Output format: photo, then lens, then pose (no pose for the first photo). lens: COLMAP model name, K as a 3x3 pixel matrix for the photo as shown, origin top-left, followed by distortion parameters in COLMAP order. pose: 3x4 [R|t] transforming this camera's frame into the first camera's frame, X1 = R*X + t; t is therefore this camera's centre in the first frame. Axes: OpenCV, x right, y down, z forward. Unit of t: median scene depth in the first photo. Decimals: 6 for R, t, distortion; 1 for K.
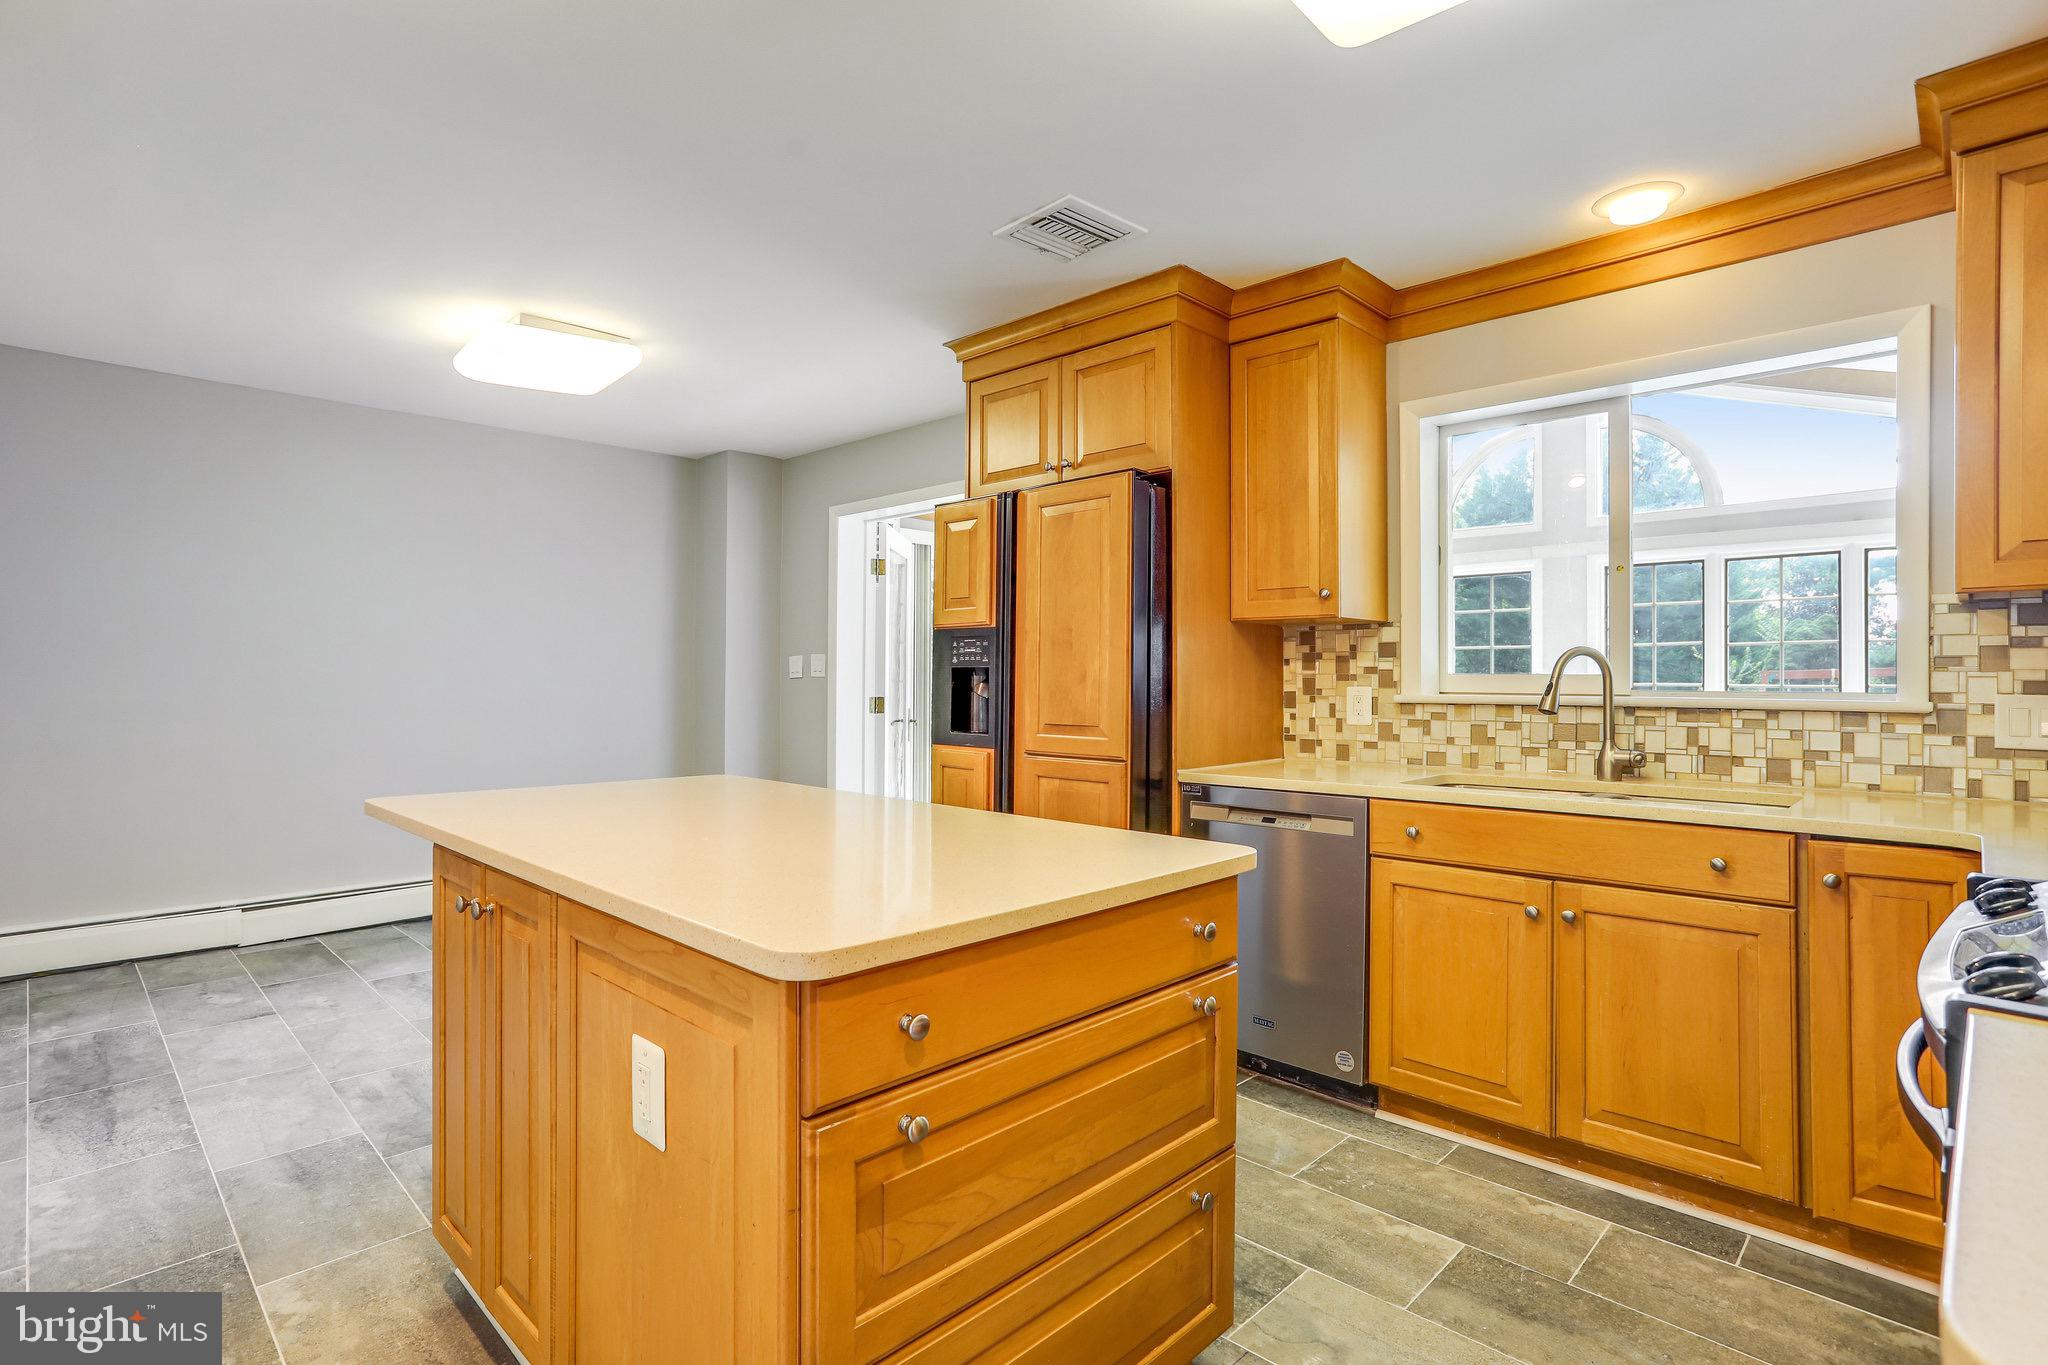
lens RADIAL K [[1044.1, 0, 998.4], [0, 1044.1, 682.9], [0, 0, 1]] dist [-0.000407, -0.008410]
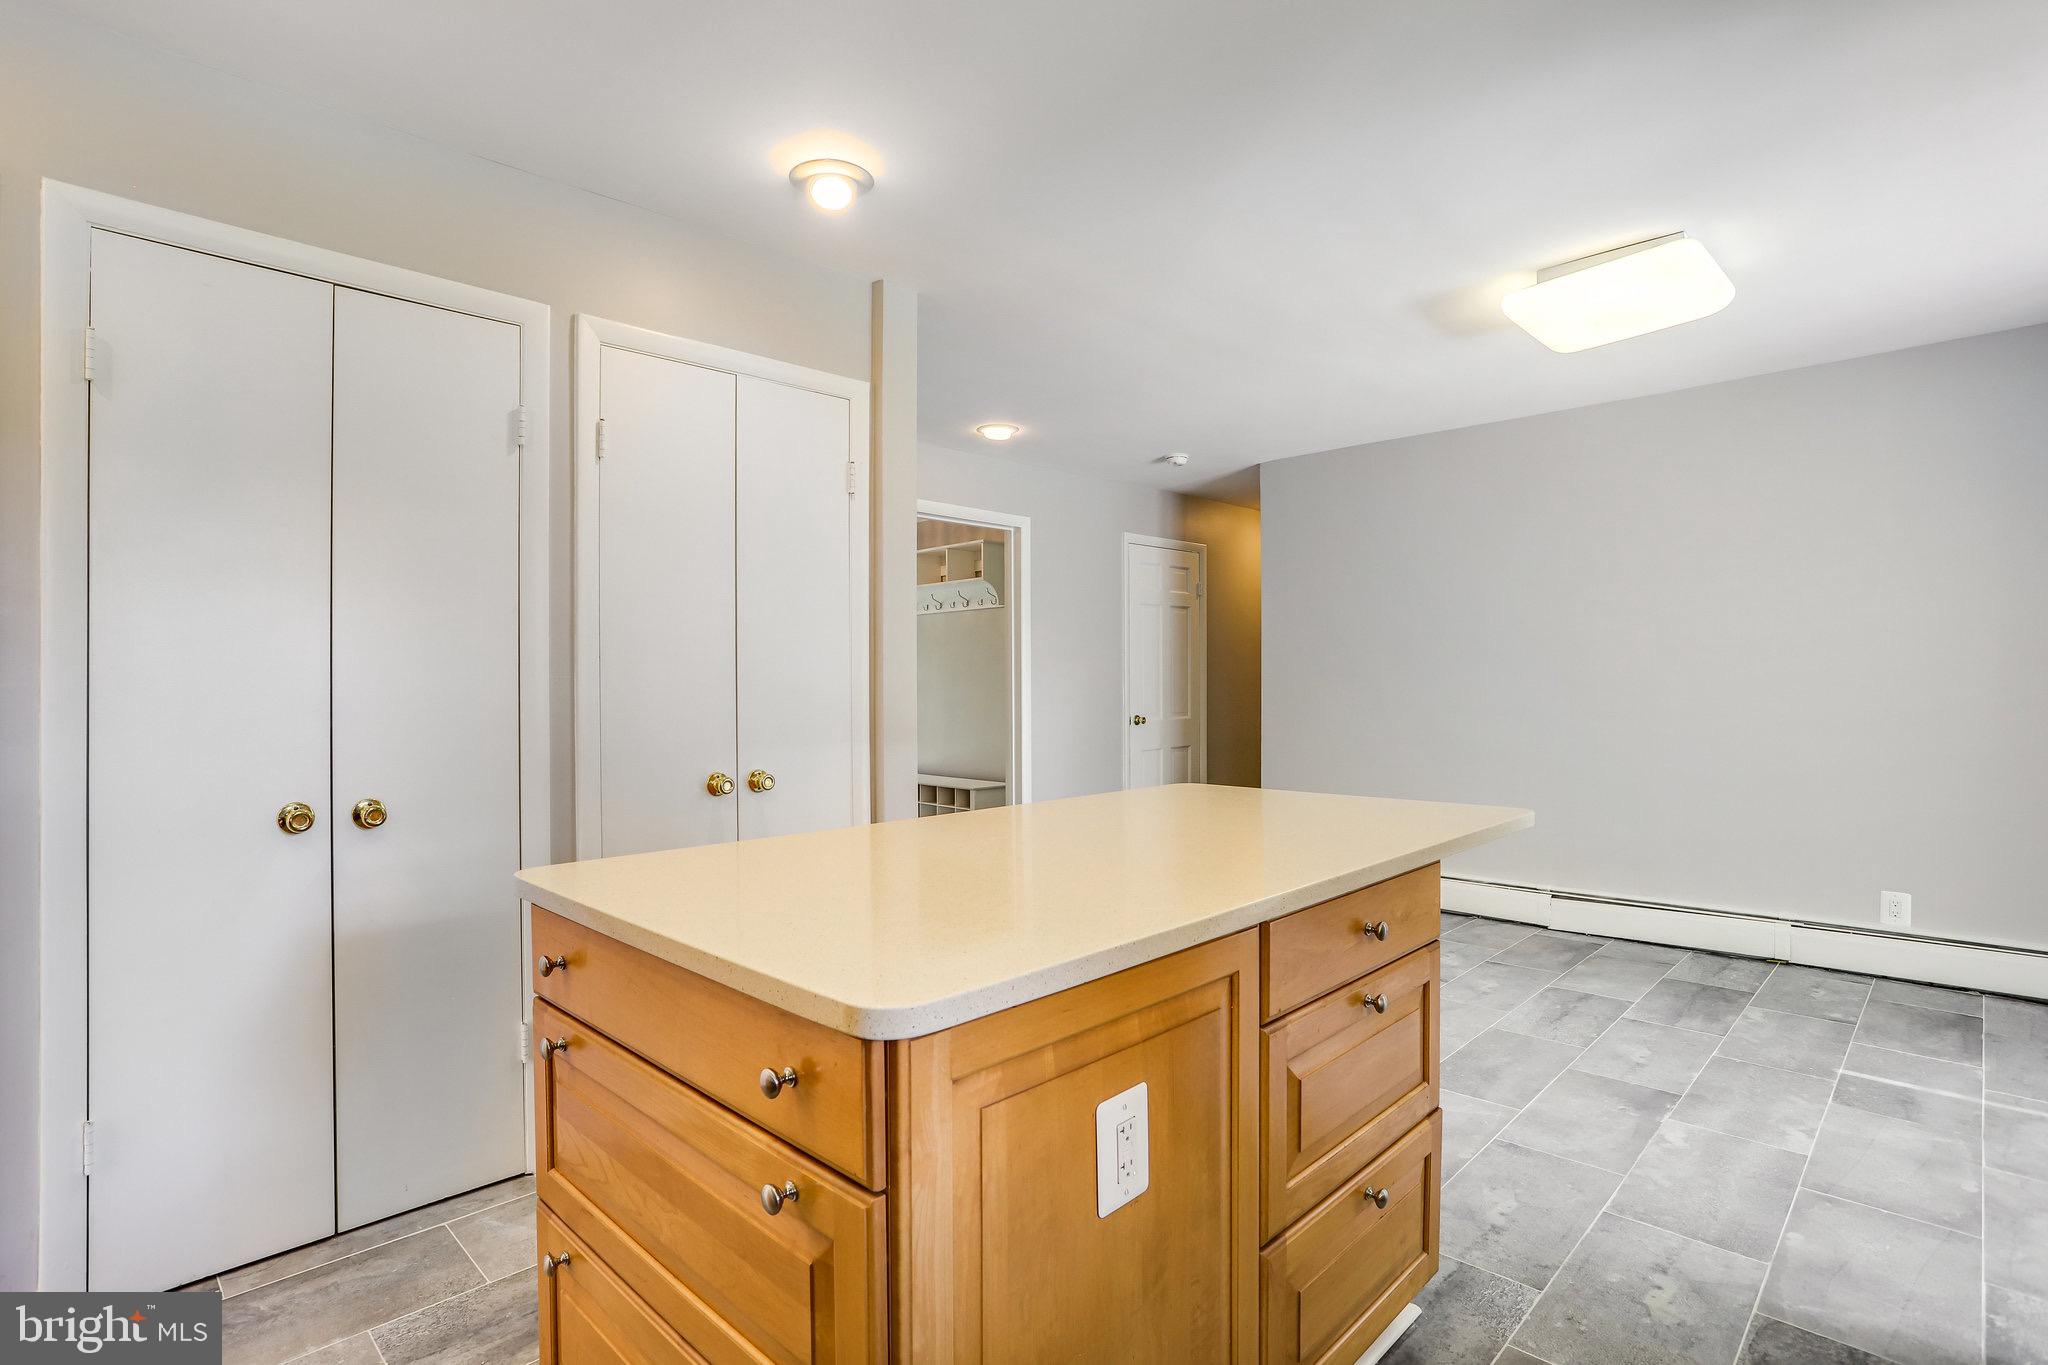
lens RADIAL K [[999.5, 0, 1046.0], [0, 999.5, 676.5], [0, 0, 1]] dist [-0.060430, 0.030910]
pose [[0.037594, -0.013477, -0.999202, 0.476473], [0.003331, 0.999905, -0.013361, 0.003594], [0.999288, -0.002826, 0.037636, 0.731330]]
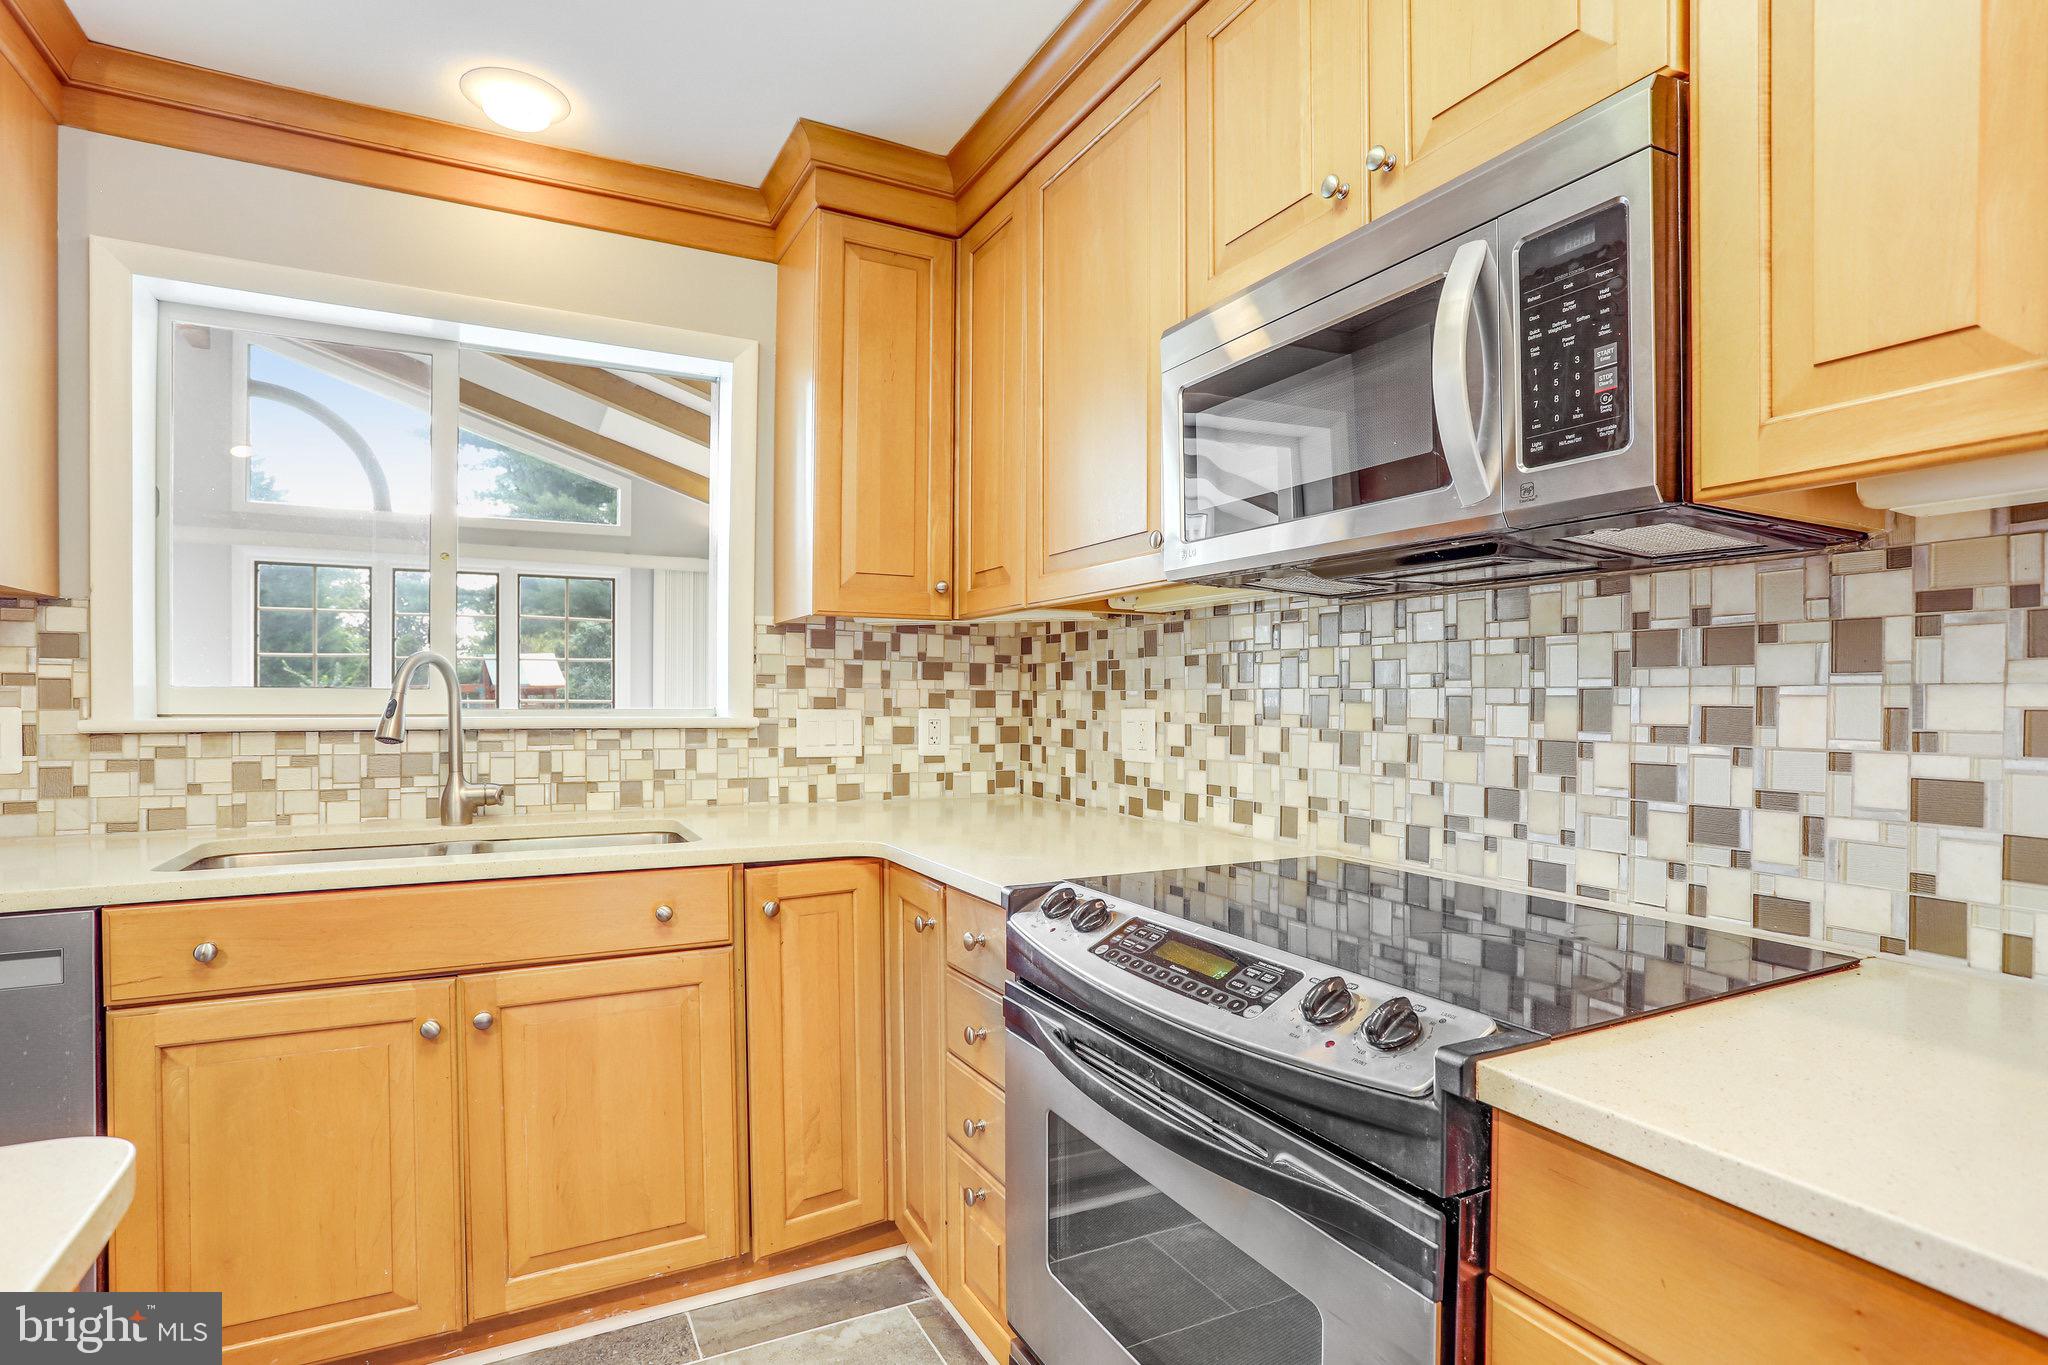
lens RADIAL K [[1004.8, 0, 996.5], [0, 1004.8, 707.9], [0, 0, 1]] dist [-0.063887, 0.030284]
pose [[0.282761, -0.012541, 0.959108, -0.008418], [0.000080, 0.999915, 0.013051, -0.003636], [-0.959190, -0.003613, 0.282738, 0.414885]]
